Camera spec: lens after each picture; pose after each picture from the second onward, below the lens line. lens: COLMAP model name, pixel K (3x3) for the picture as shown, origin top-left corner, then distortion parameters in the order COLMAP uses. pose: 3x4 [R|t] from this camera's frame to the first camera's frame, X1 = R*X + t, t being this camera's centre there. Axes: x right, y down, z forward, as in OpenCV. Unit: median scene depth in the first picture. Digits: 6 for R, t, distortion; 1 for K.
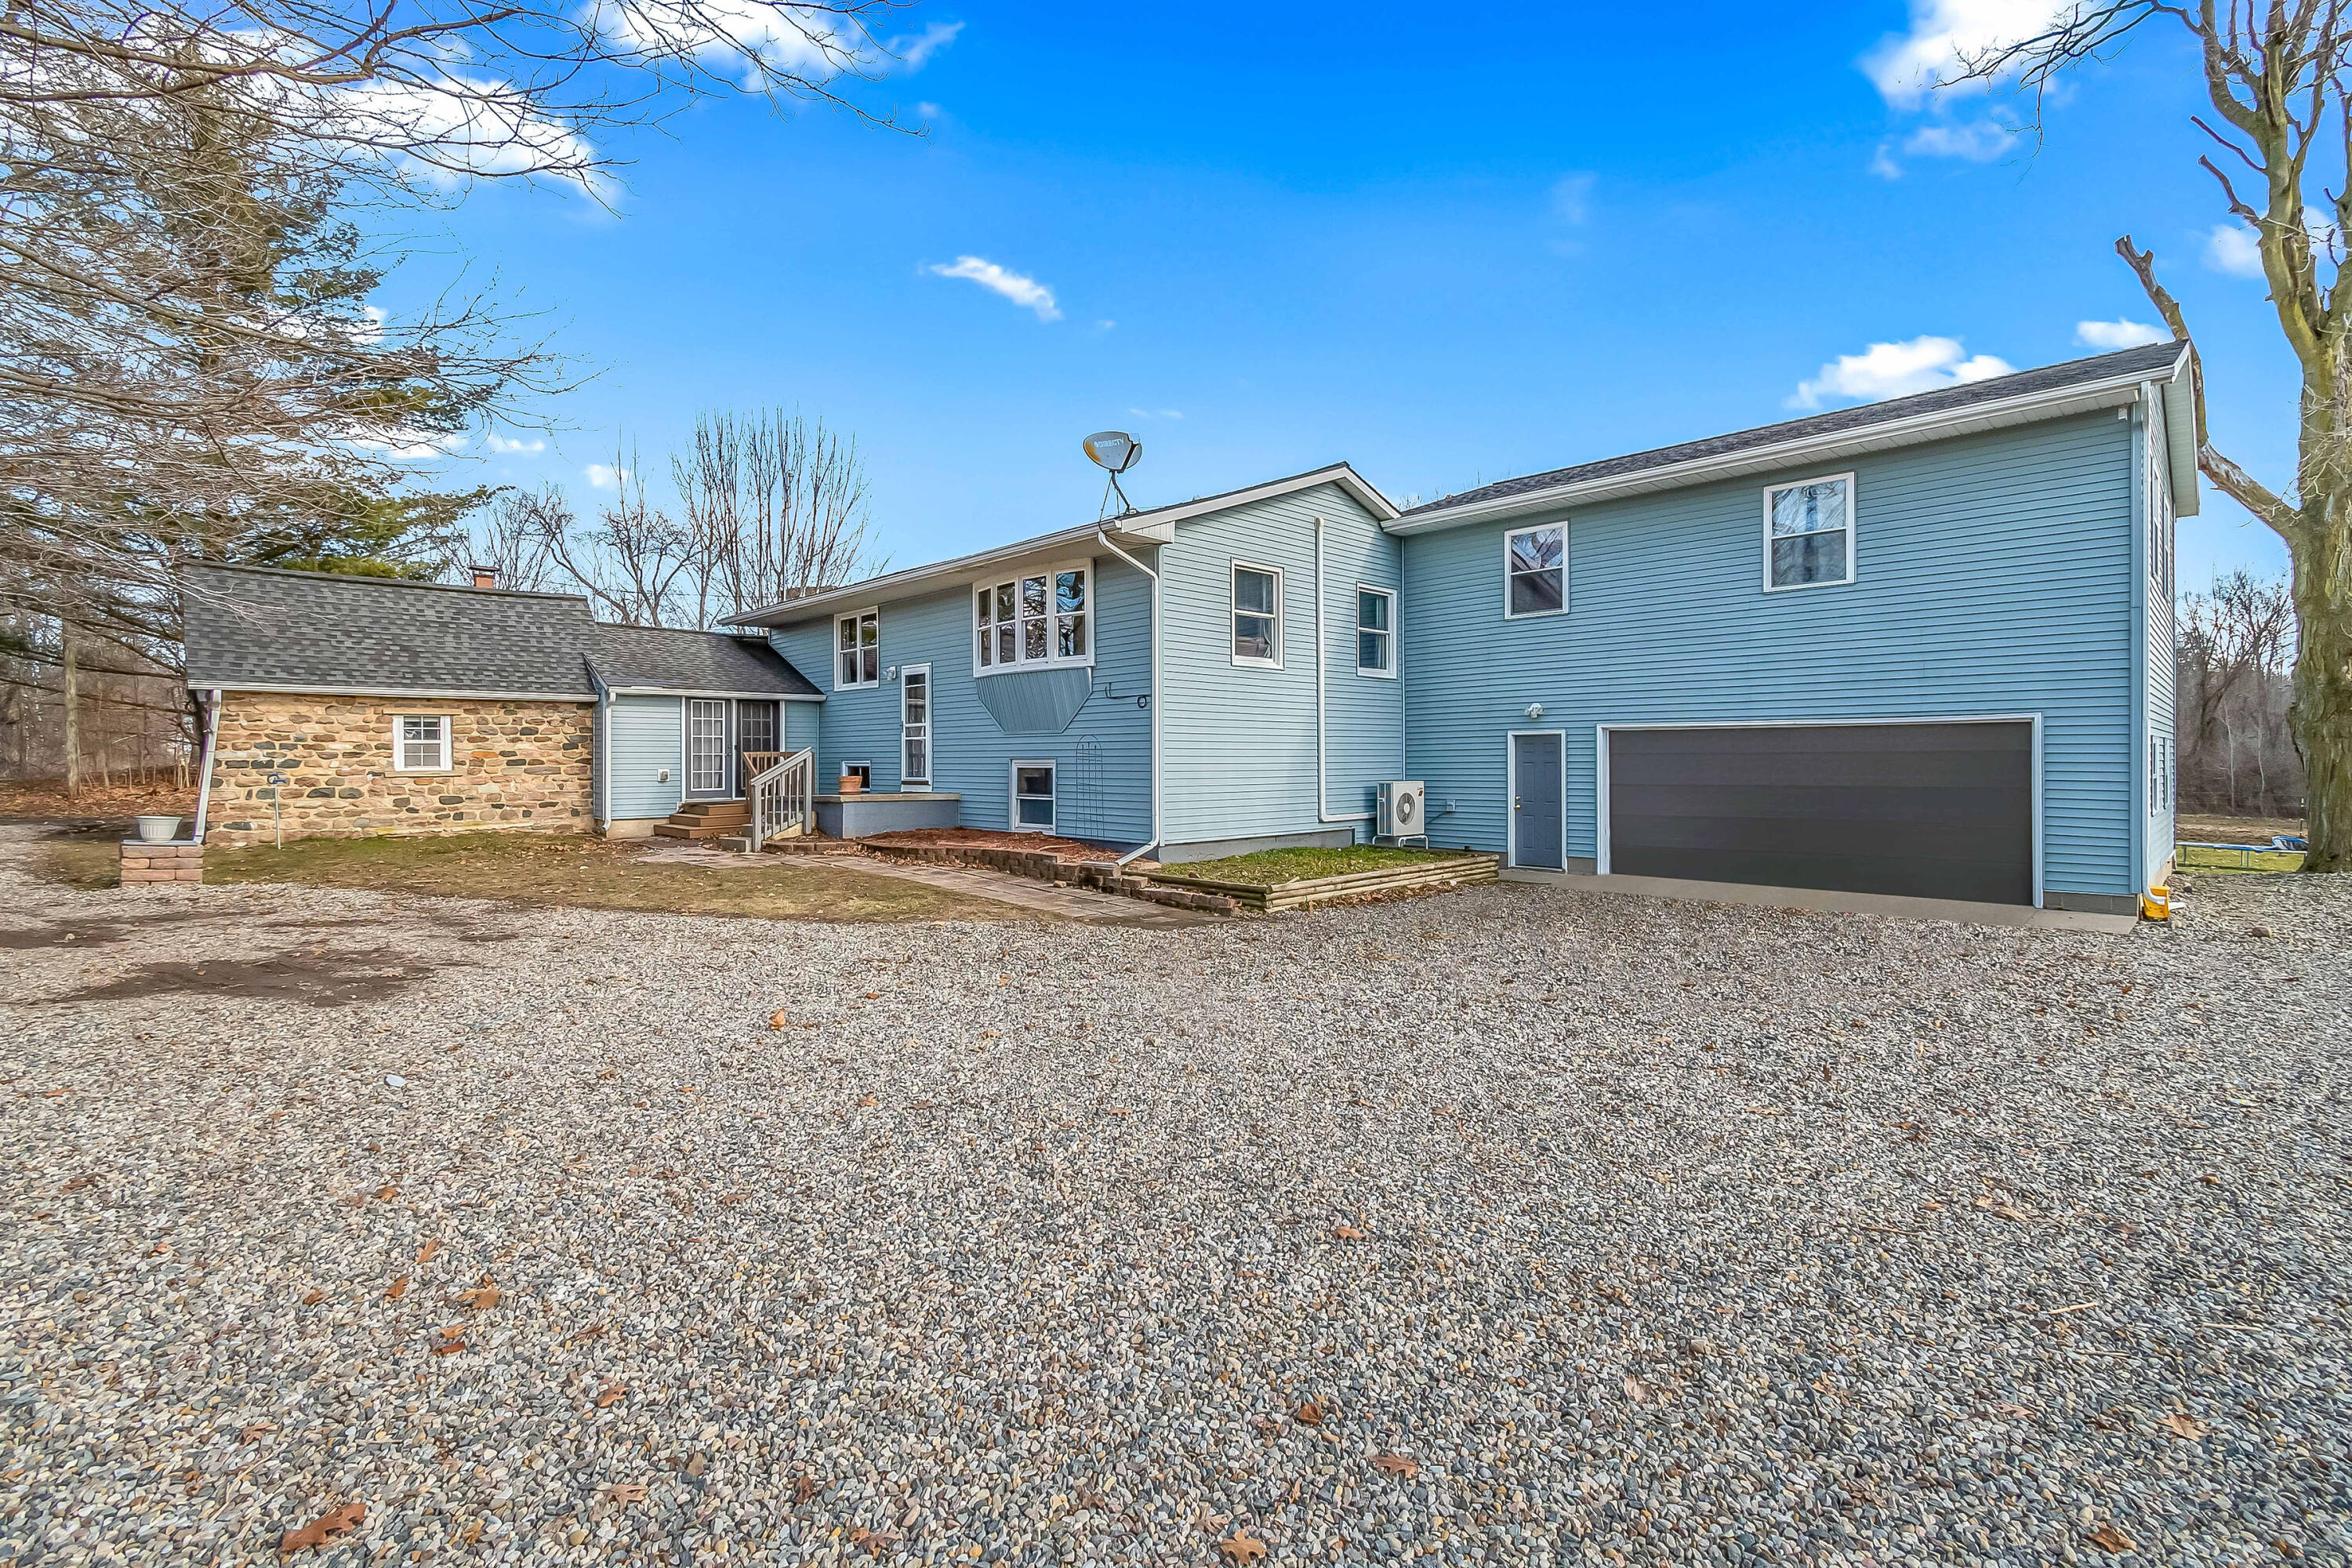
lens RADIAL K [[1034.1, 0, 1175.9], [0, 1034.1, 759.9], [0, 0, 1]] dist [-0.001019, -0.000336]
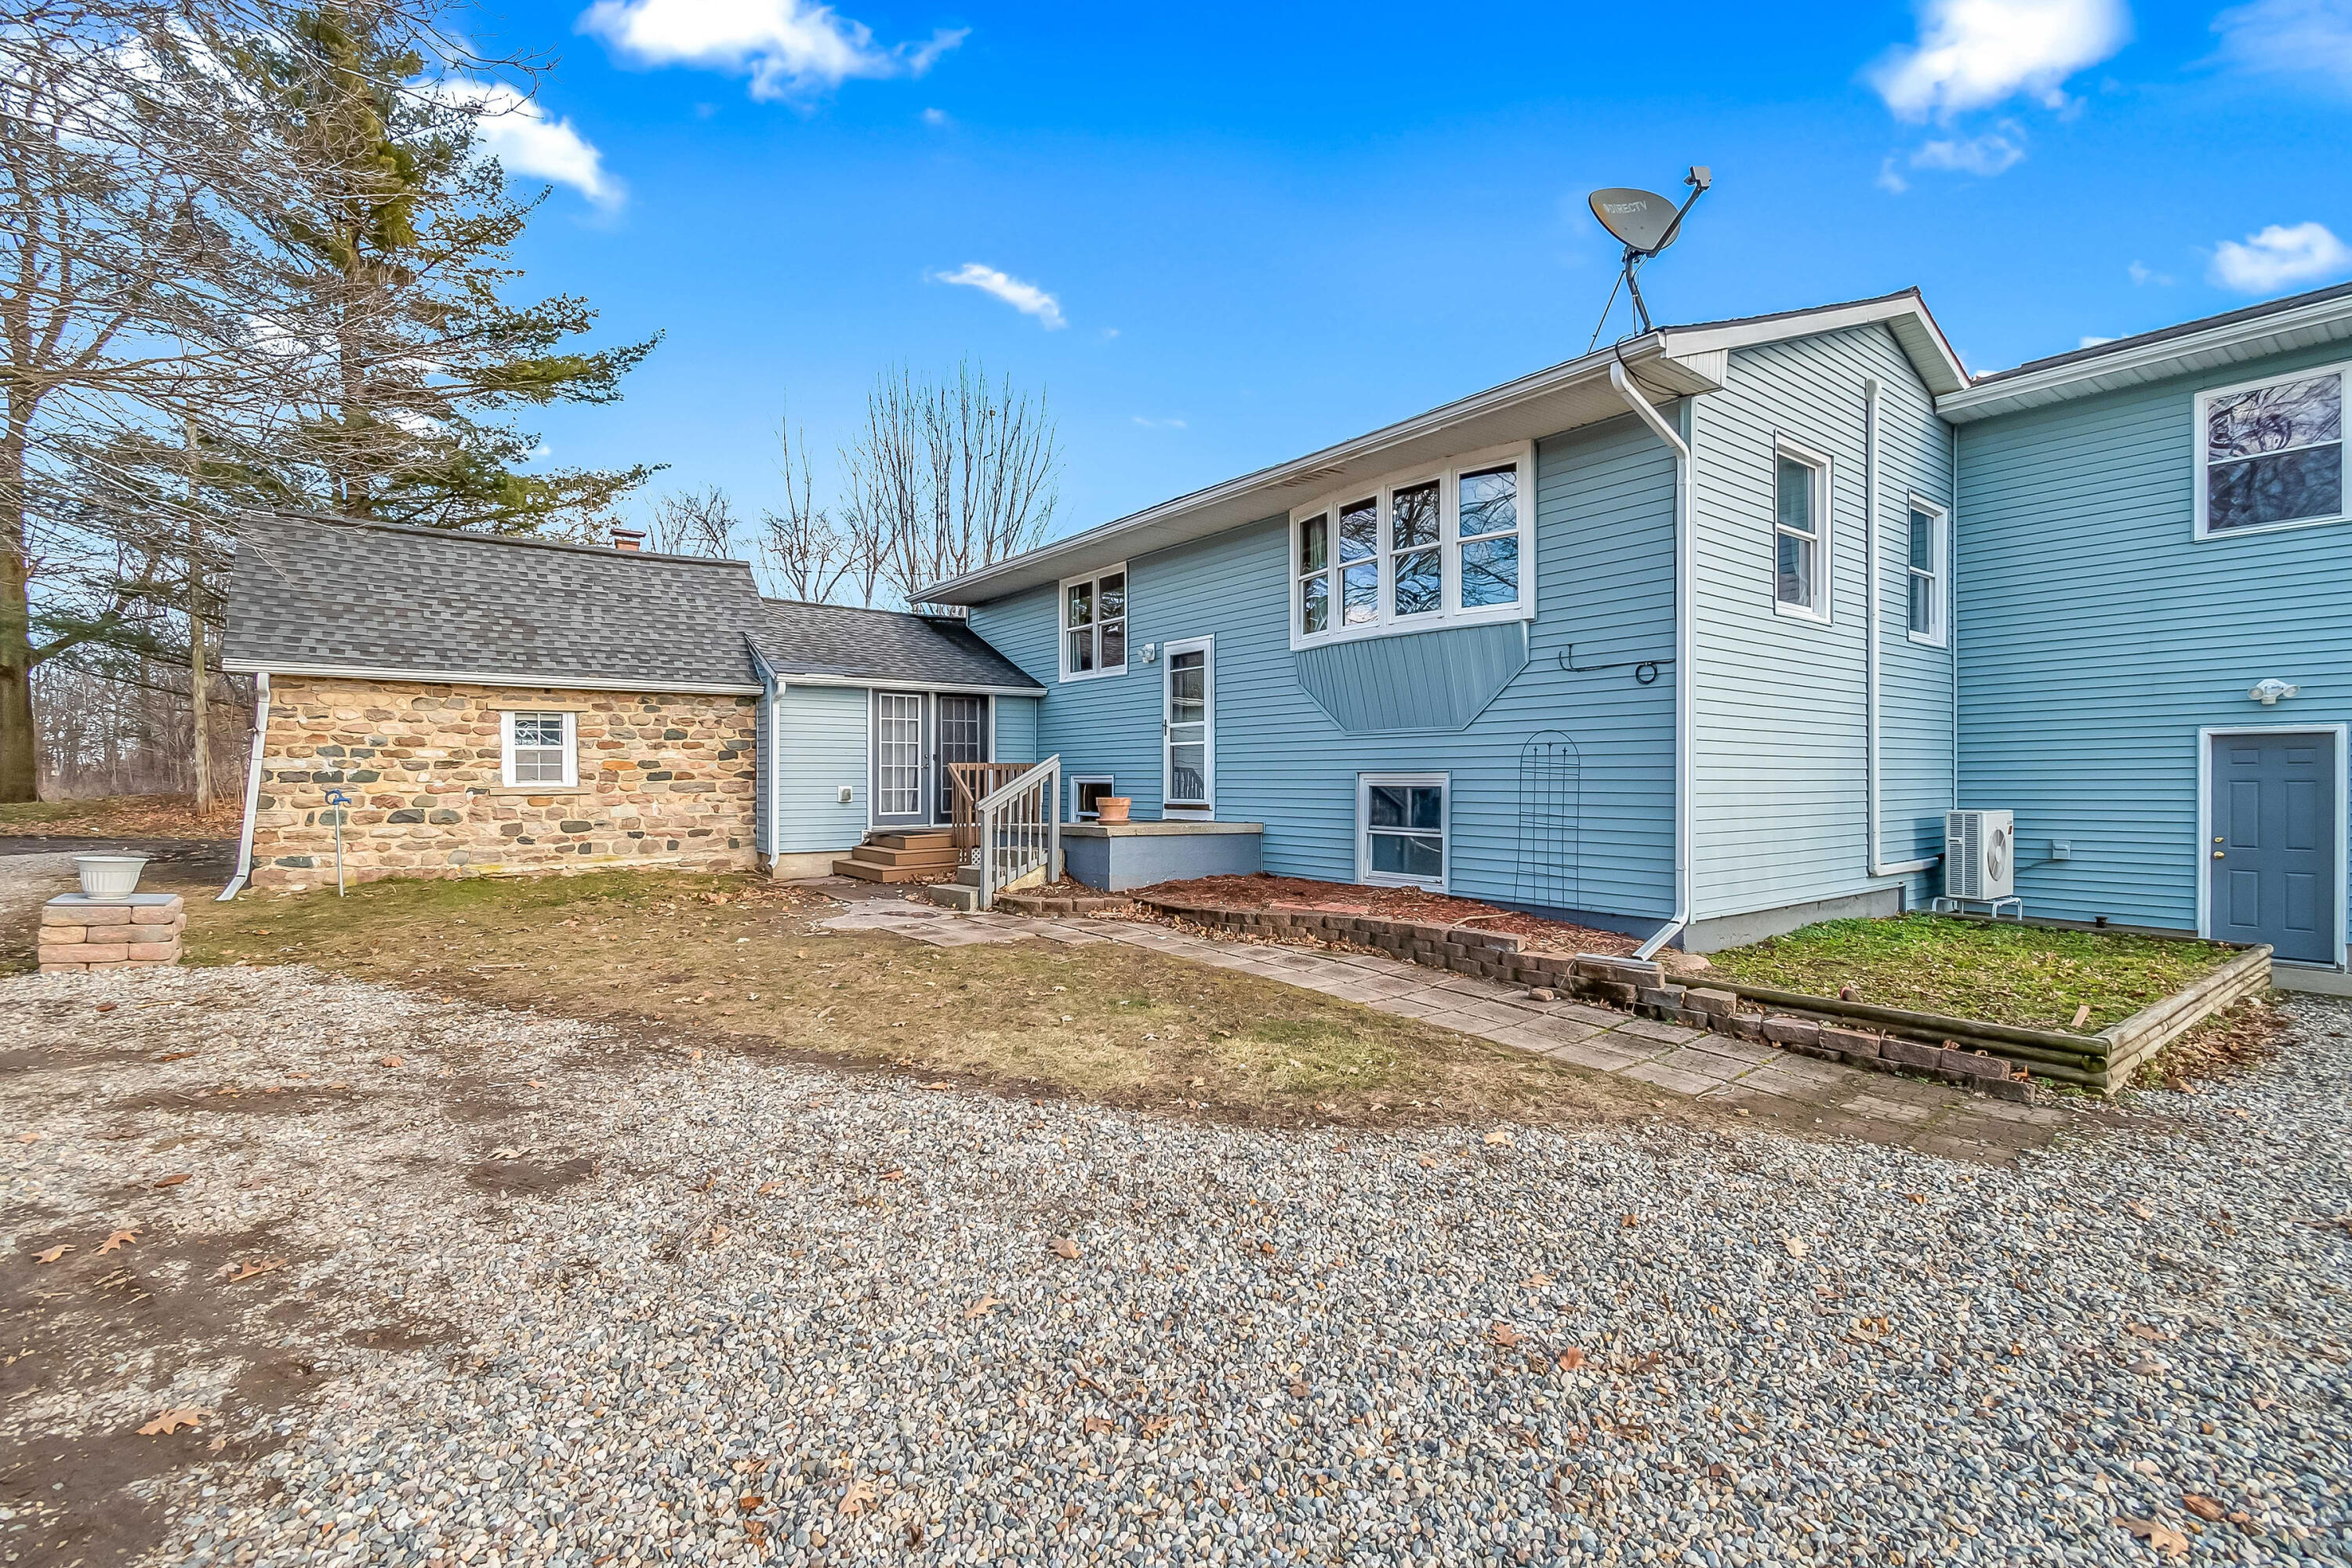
lens RADIAL K [[1036.1, 0, 1176.0], [0, 1036.1, 784.0], [0, 0, 1]] dist [0.000724, 0.000263]
pose [[0.991739, 0.003679, -0.128220, -0.184533], [-0.002891, 0.999976, 0.006333, 0.002493], [0.128241, -0.005910, 0.991725, 0.327001]]
